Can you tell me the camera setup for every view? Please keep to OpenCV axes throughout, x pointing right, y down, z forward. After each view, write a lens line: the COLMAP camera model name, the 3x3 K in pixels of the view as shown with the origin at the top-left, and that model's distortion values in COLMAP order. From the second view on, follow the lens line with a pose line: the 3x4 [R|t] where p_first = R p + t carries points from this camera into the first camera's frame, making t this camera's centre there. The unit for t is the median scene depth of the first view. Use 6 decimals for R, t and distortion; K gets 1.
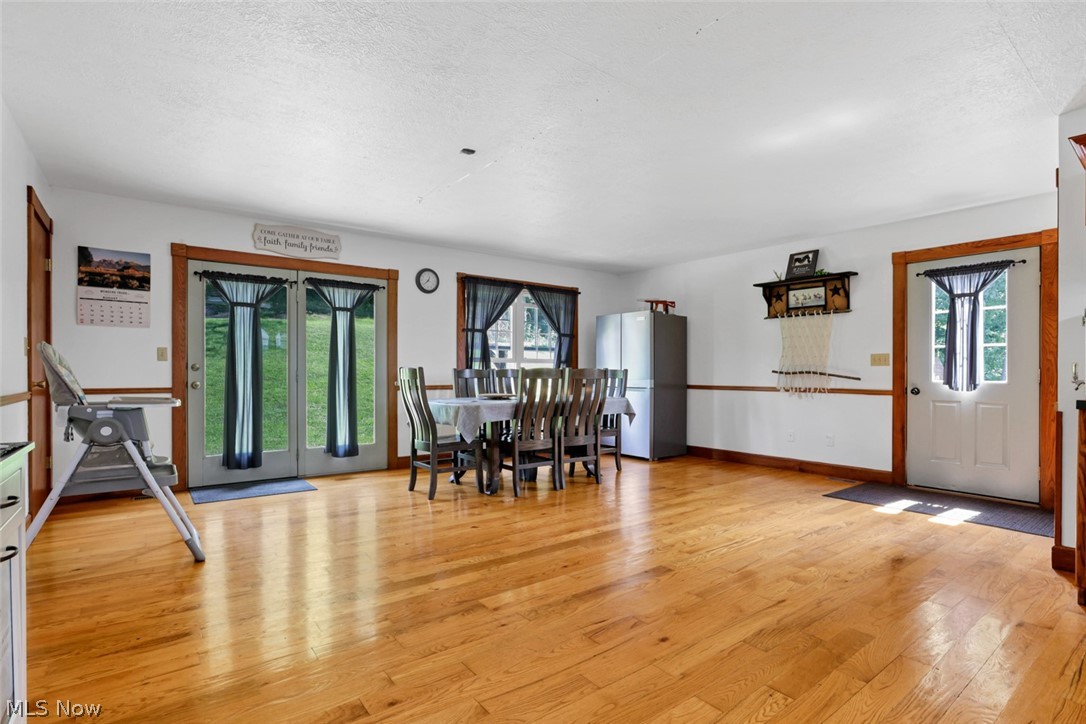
lens RADIAL K [[531.3, 0, 543.0], [0, 531.3, 362.0], [0, 0, 1]] dist [-0.000602, -0.000128]
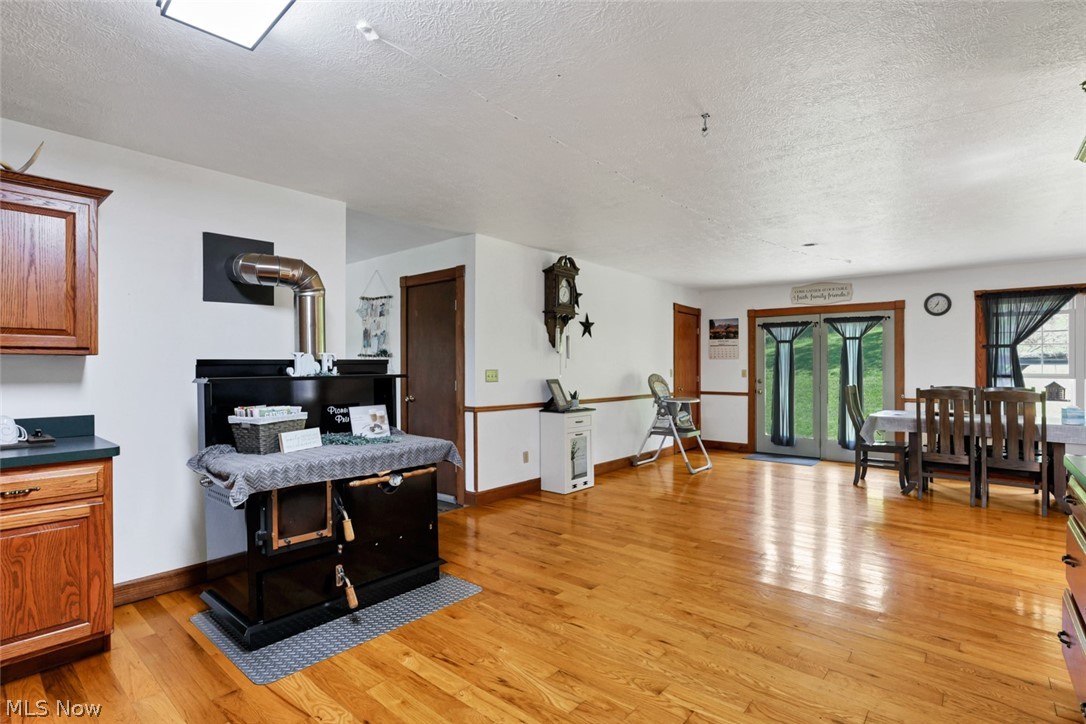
lens RADIAL K [[531.3, 0, 543.0], [0, 531.3, 362.0], [0, 0, 1]] dist [-0.000602, -0.000128]
pose [[0.213648, -0.023035, -0.976639, 0.783923], [0.001801, 0.999730, -0.023185, -0.011599], [0.976909, 0.003194, 0.213632, -0.032570]]
